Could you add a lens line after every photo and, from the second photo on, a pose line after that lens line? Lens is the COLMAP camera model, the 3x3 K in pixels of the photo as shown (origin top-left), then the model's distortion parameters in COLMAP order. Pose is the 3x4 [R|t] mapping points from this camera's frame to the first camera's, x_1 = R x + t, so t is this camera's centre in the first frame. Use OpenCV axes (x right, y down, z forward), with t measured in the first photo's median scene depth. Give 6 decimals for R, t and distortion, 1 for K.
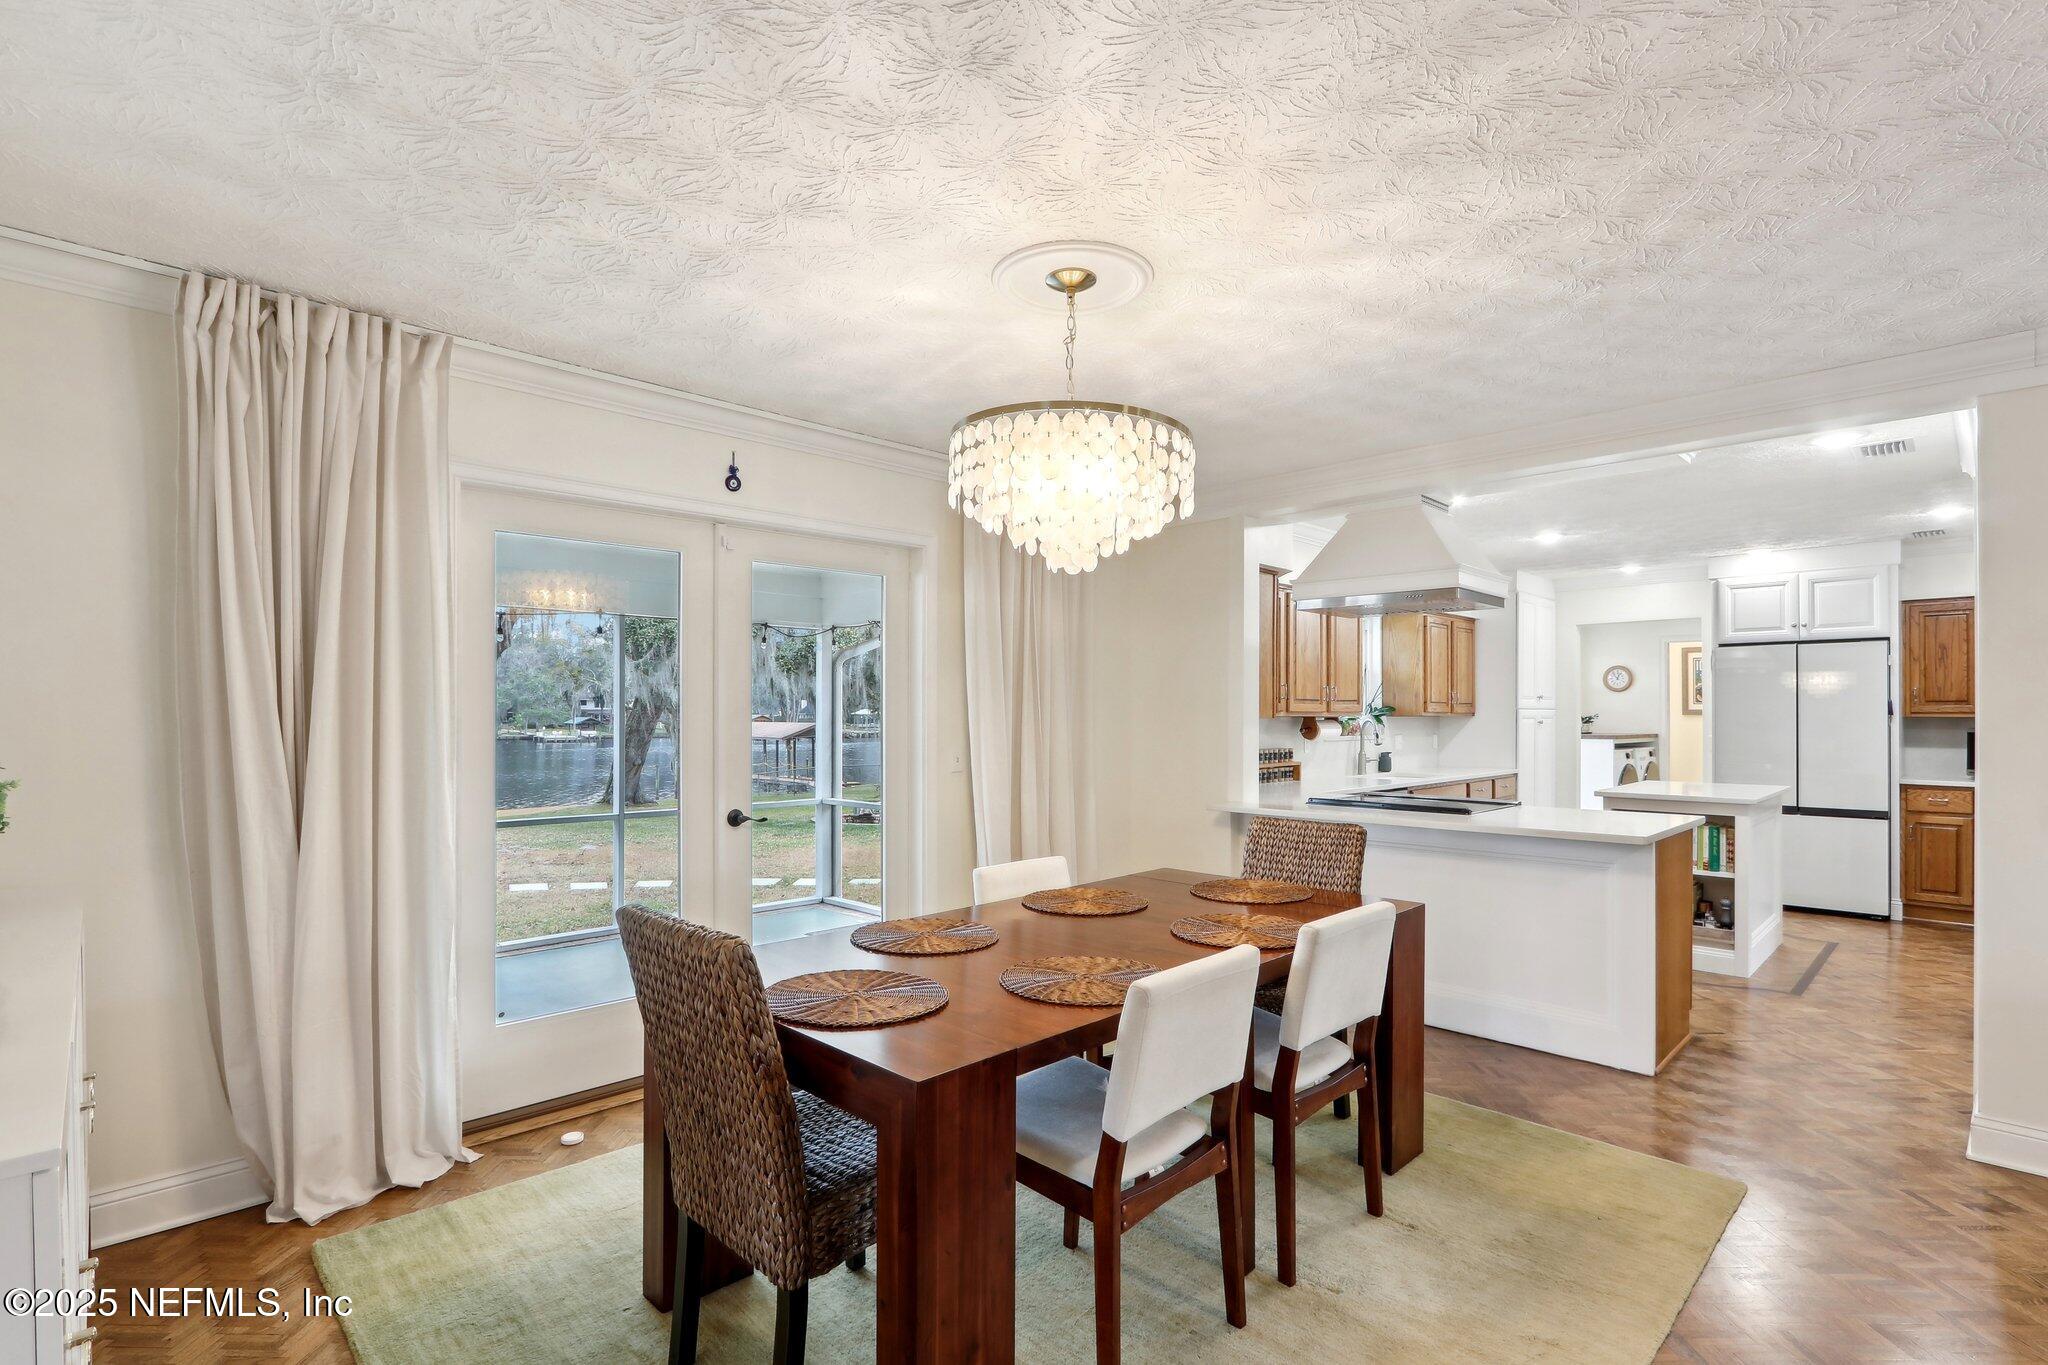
lens RADIAL K [[986.6, 0, 1021.7], [0, 986.6, 709.4], [0, 0, 1]] dist [0.001425, -0.002373]
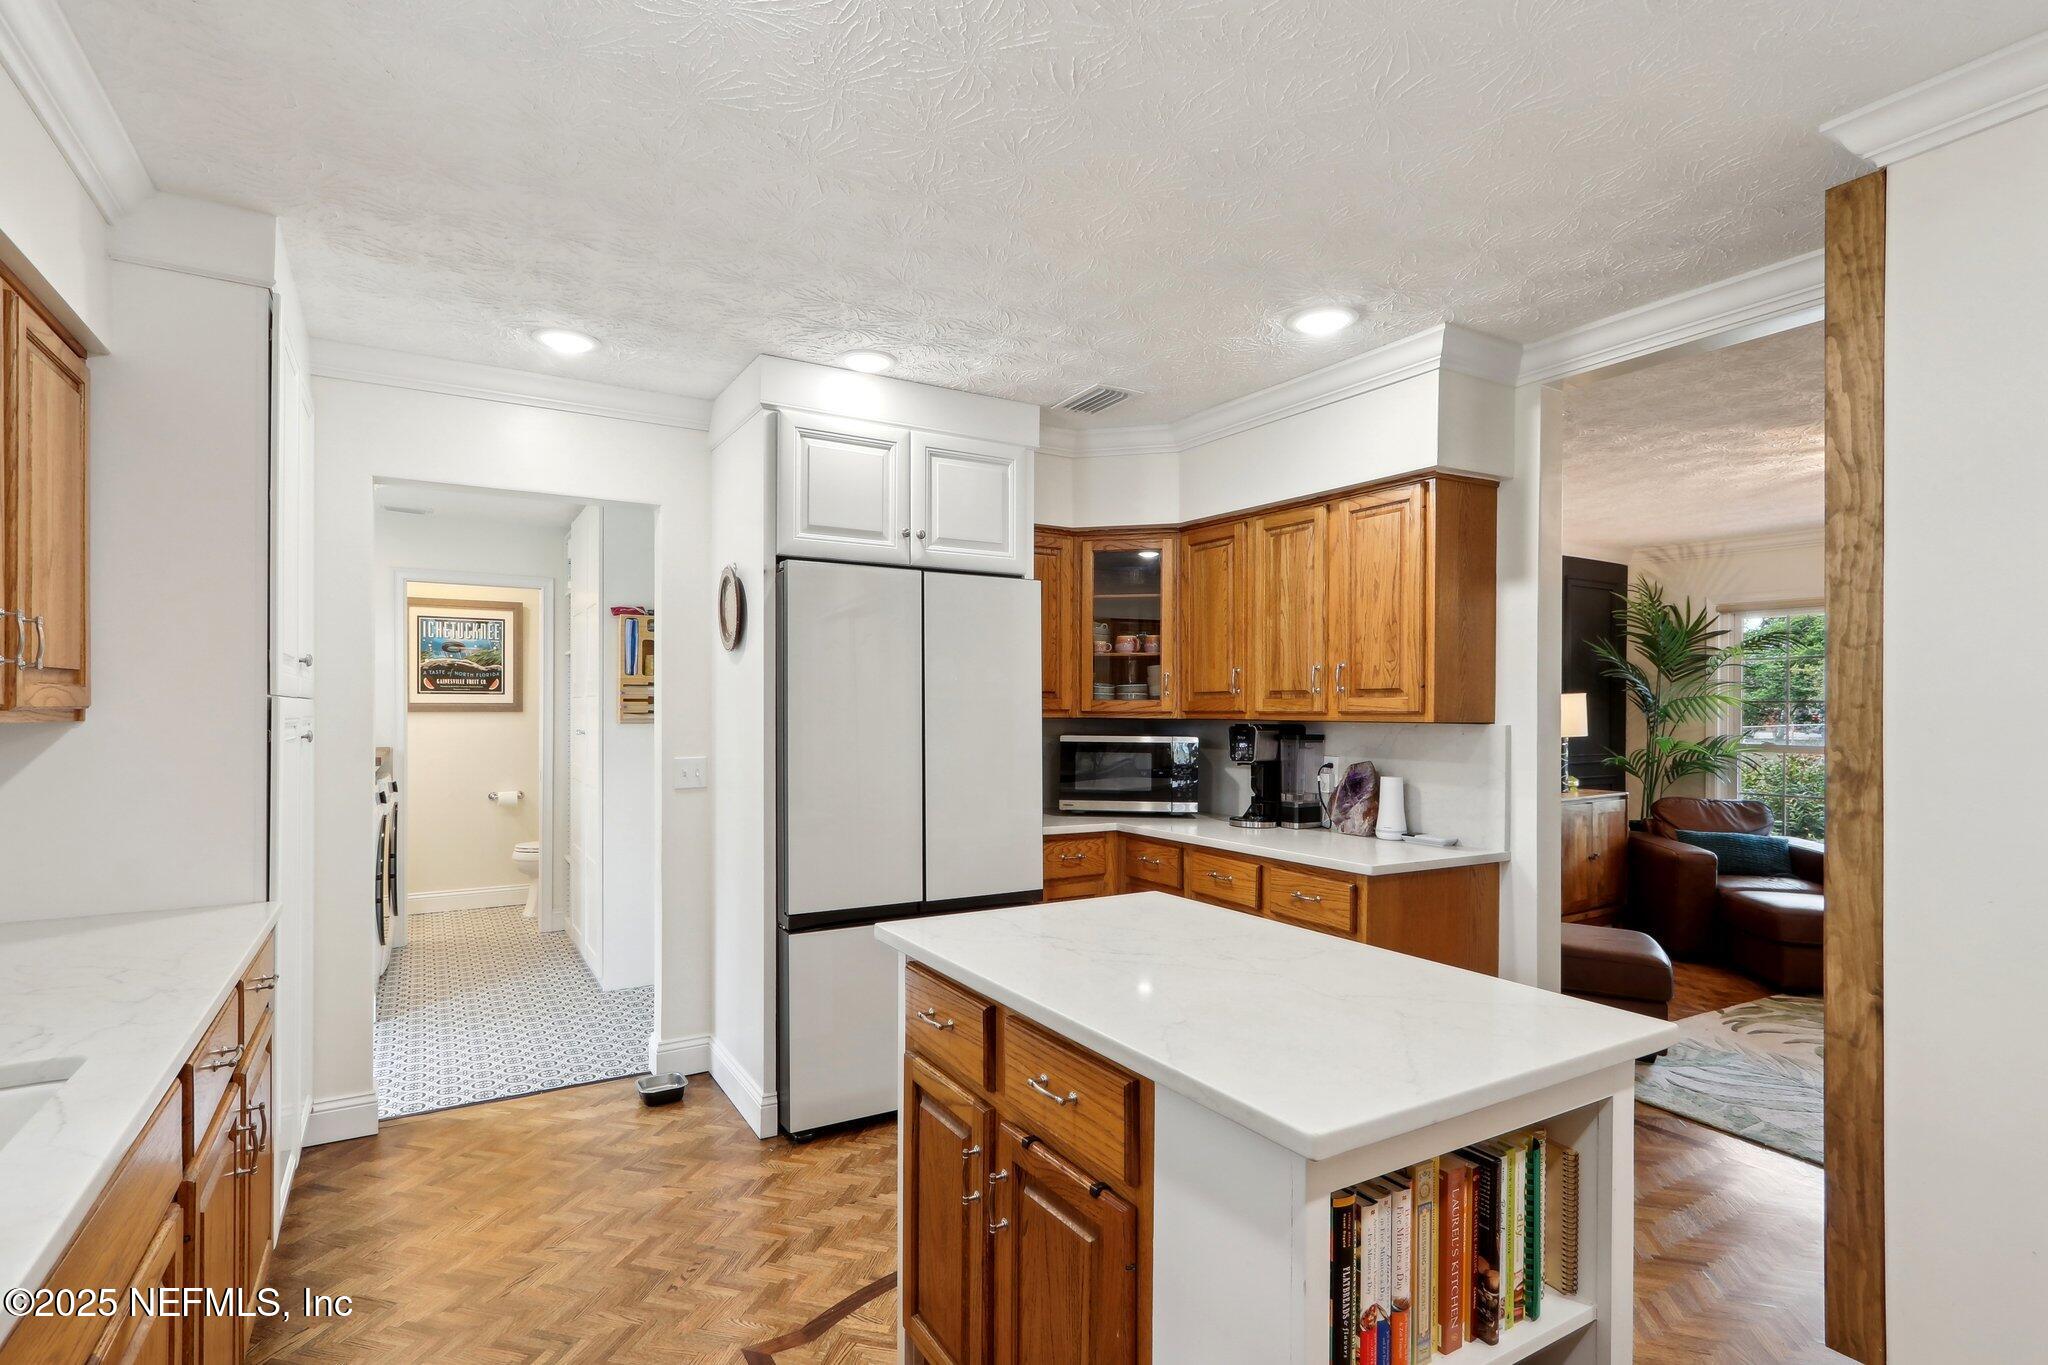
lens RADIAL K [[986.6, 0, 1010.1], [0, 986.6, 713.8], [0, 0, 1]] dist [0.001425, -0.002373]
pose [[0.243870, -0.003900, 0.969800, 0.323298], [-0.006129, 0.999966, 0.005563, 0.001820], [-0.969789, -0.007301, 0.243838, 0.850011]]
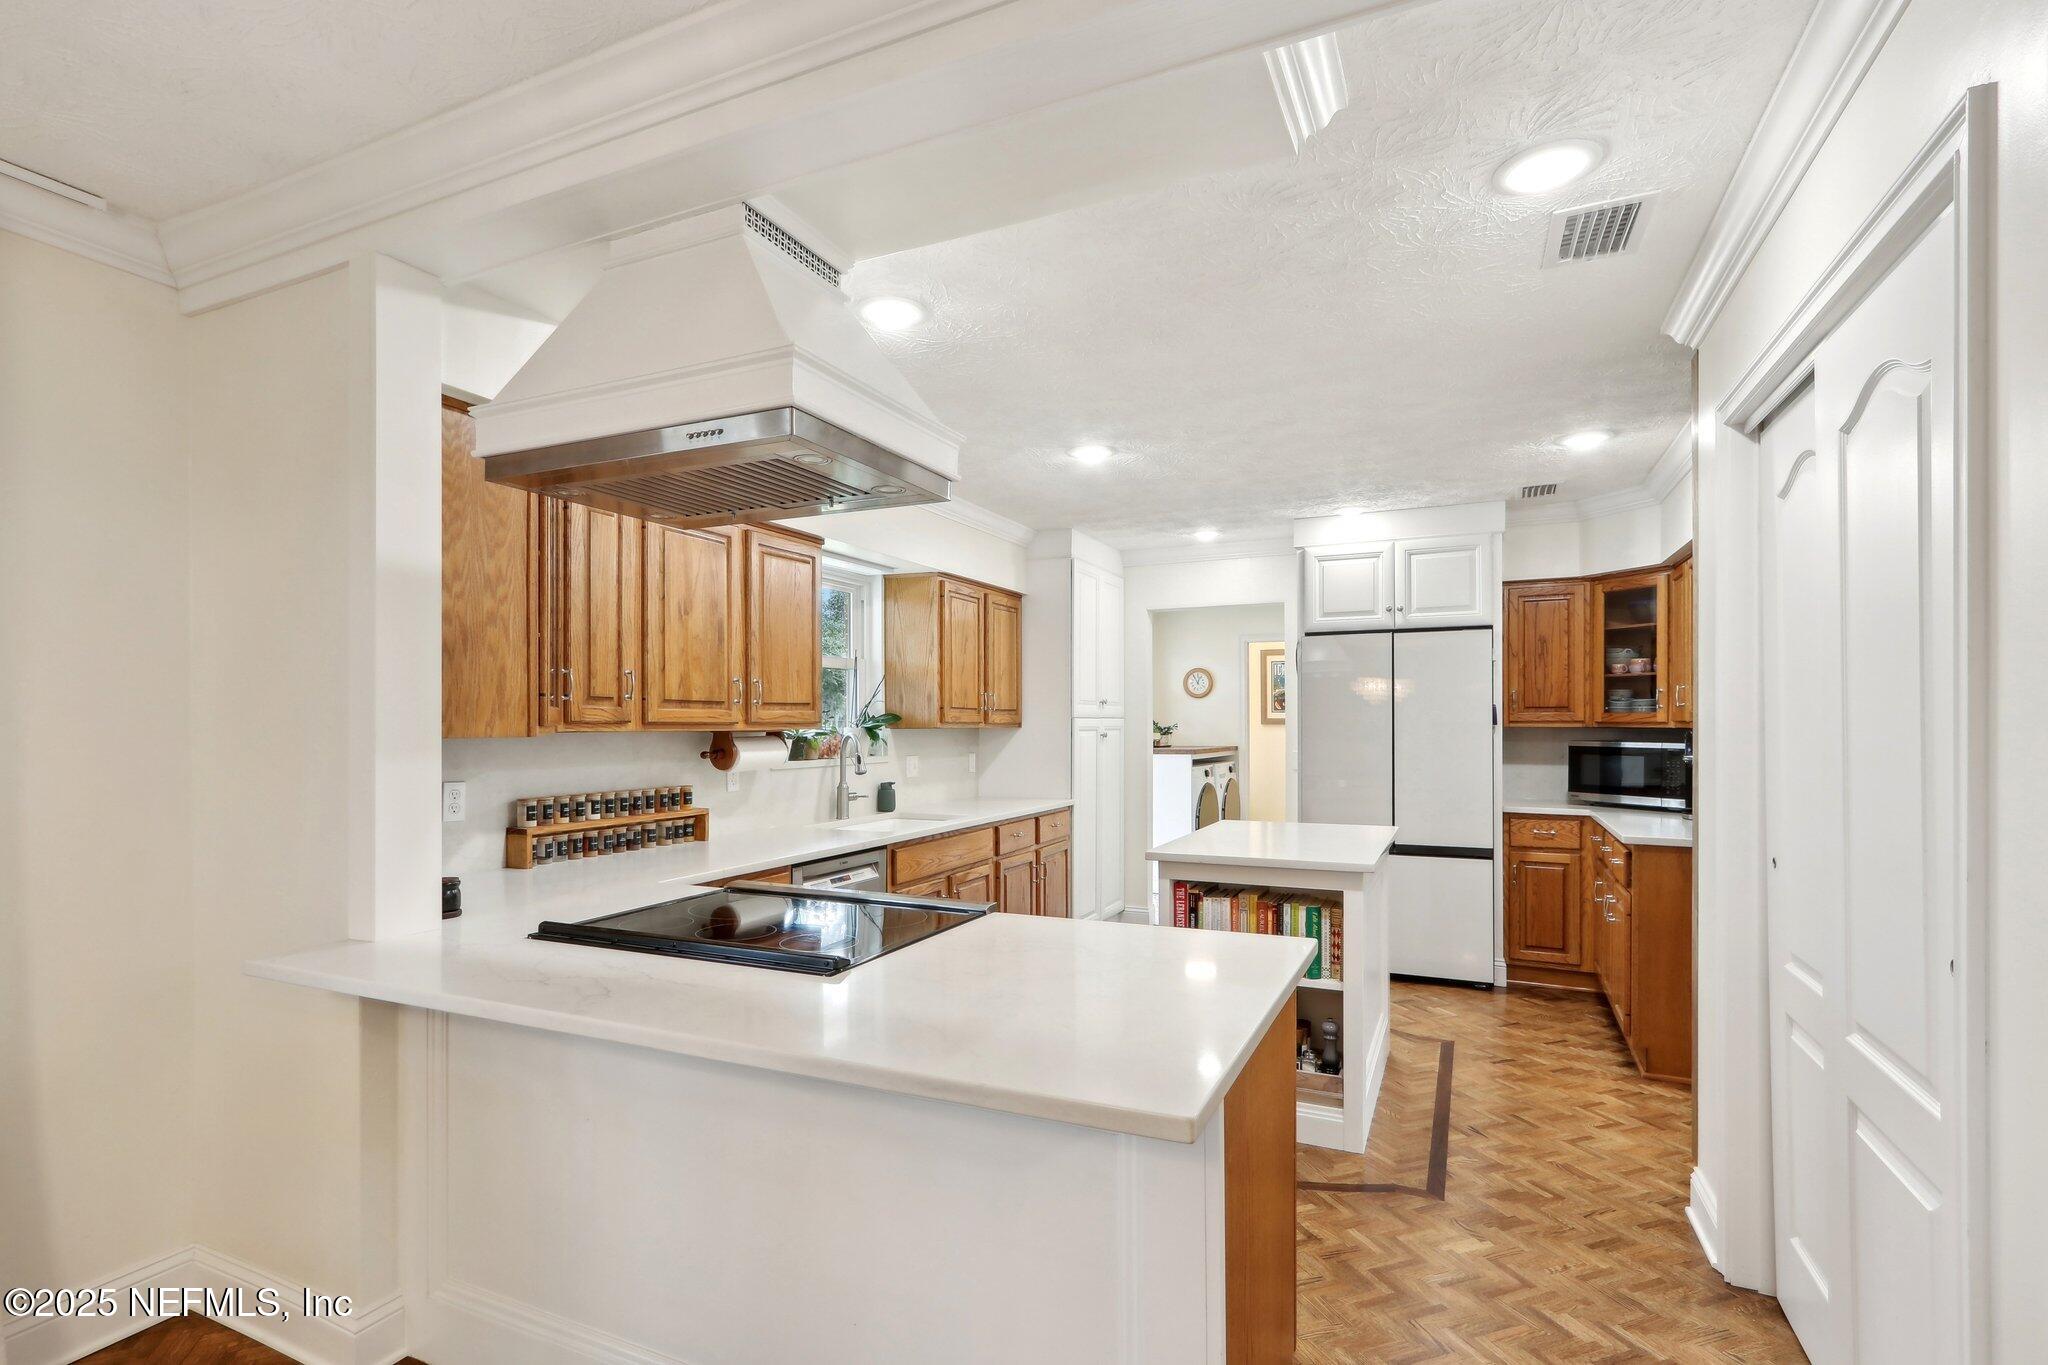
lens RADIAL K [[986.6, 0, 1010.0], [0, 986.6, 720.7], [0, 0, 1]] dist [0.001425, -0.002373]
pose [[0.941189, -0.002179, 0.337874, 0.245828], [0.001720, 0.999997, 0.001658, 0.000447], [-0.337877, -0.000979, 0.941190, 0.378255]]
